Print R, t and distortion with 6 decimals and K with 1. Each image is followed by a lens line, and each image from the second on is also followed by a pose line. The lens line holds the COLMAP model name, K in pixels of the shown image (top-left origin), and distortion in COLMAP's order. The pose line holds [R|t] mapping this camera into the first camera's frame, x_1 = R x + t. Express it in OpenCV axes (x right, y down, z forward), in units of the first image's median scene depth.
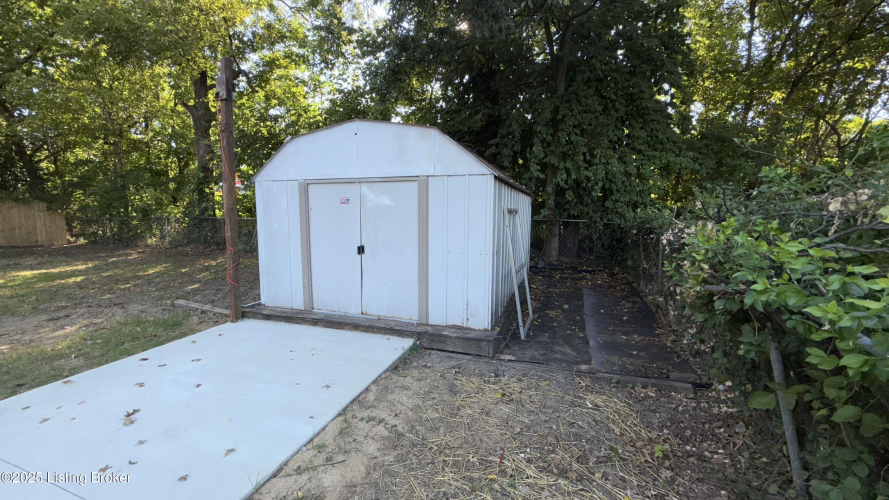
lens RADIAL K [[355.5, 0, 444.1], [0, 355.5, 251.1], [0, 0, 1]] dist [-0.000424, -0.000122]
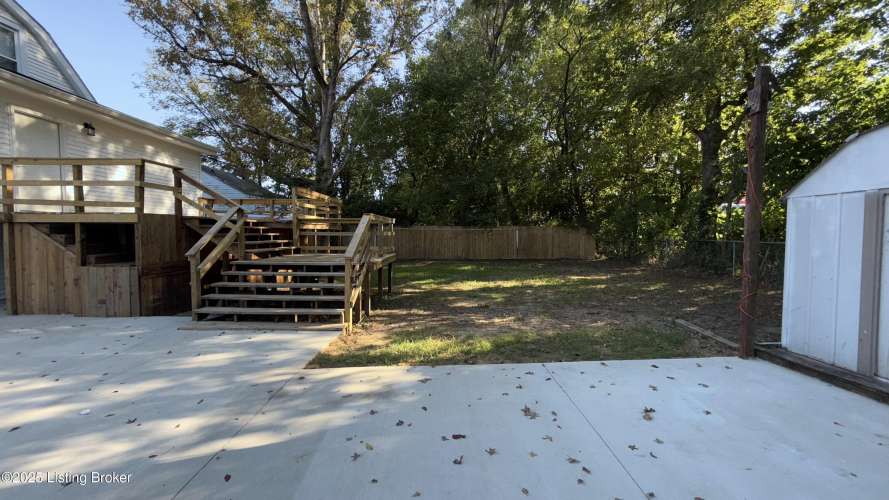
lens RADIAL K [[355.5, 0, 444.6], [0, 355.5, 250.6], [0, 0, 1]] dist [-0.000424, -0.000122]
pose [[0.349365, 0.036274, -0.936284, -0.007552], [-0.097068, 0.995275, 0.002340, 0.000529], [0.931945, 0.090066, 0.351235, -0.008912]]
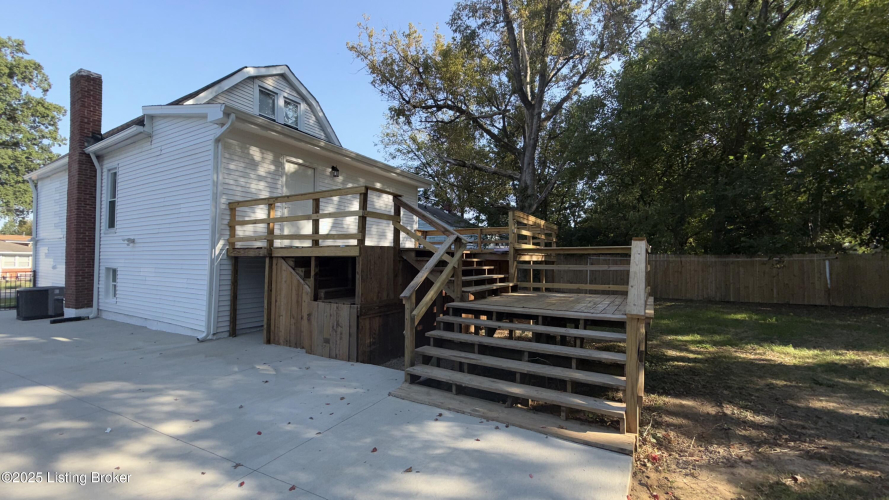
lens RADIAL K [[355.5, 0, 445.5], [0, 355.5, 251.1], [0, 0, 1]] dist [-0.000424, -0.000122]
pose [[-0.156352, -0.040827, -0.986857, -0.126203], [-0.107998, 0.993861, -0.024006, -0.001379], [0.981779, 0.102826, -0.159801, -0.040399]]
